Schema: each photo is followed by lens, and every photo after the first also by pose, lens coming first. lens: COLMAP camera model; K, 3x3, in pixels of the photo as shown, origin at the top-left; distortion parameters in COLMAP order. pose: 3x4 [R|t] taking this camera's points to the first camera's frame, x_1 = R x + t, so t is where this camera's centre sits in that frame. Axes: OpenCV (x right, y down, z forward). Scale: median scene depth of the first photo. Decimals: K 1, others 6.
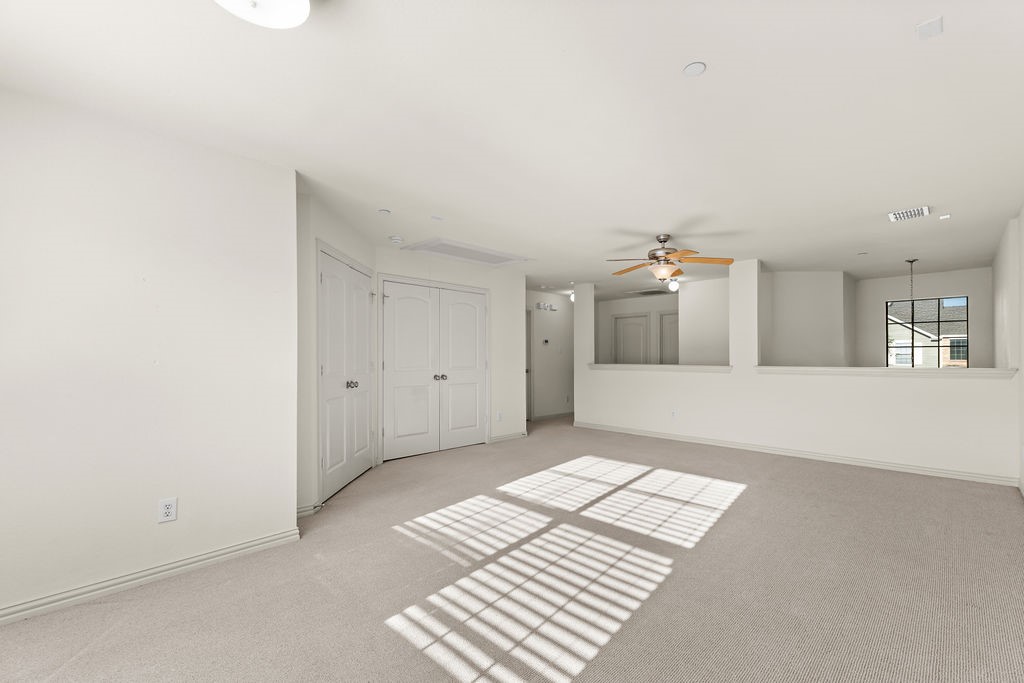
lens RADIAL K [[437.0, 0, 523.1], [0, 437.0, 358.9], [0, 0, 1]] dist [0.005400, -0.000254]
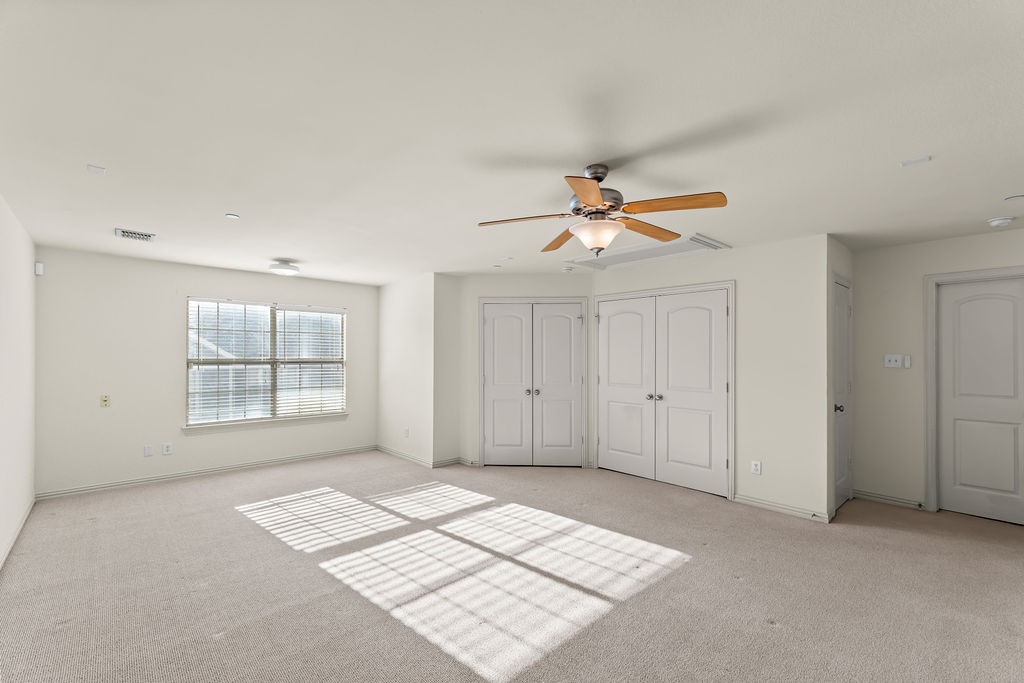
lens RADIAL K [[437.0, 0, 510.7], [0, 437.0, 351.2], [0, 0, 1]] dist [0.005400, -0.000254]
pose [[-0.058468, -0.011298, -0.998225, 1.138411], [-0.006534, 0.999919, -0.010935, -0.062948], [0.998268, 0.005883, -0.058538, 1.219016]]
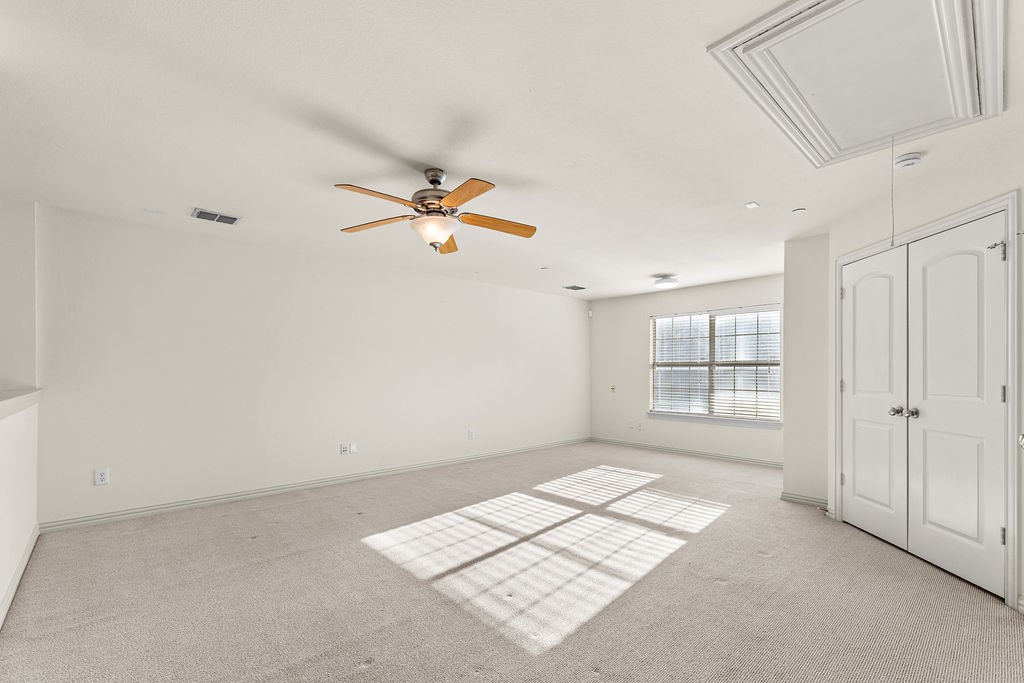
lens RADIAL K [[437.0, 0, 524.4], [0, 437.0, 364.8], [0, 0, 1]] dist [0.005400, -0.000254]
pose [[-0.999202, 0.001263, 0.039922, 0.227192], [0.000888, 0.999955, -0.009409, -0.014876], [-0.039932, -0.009366, -0.999158, 2.075801]]
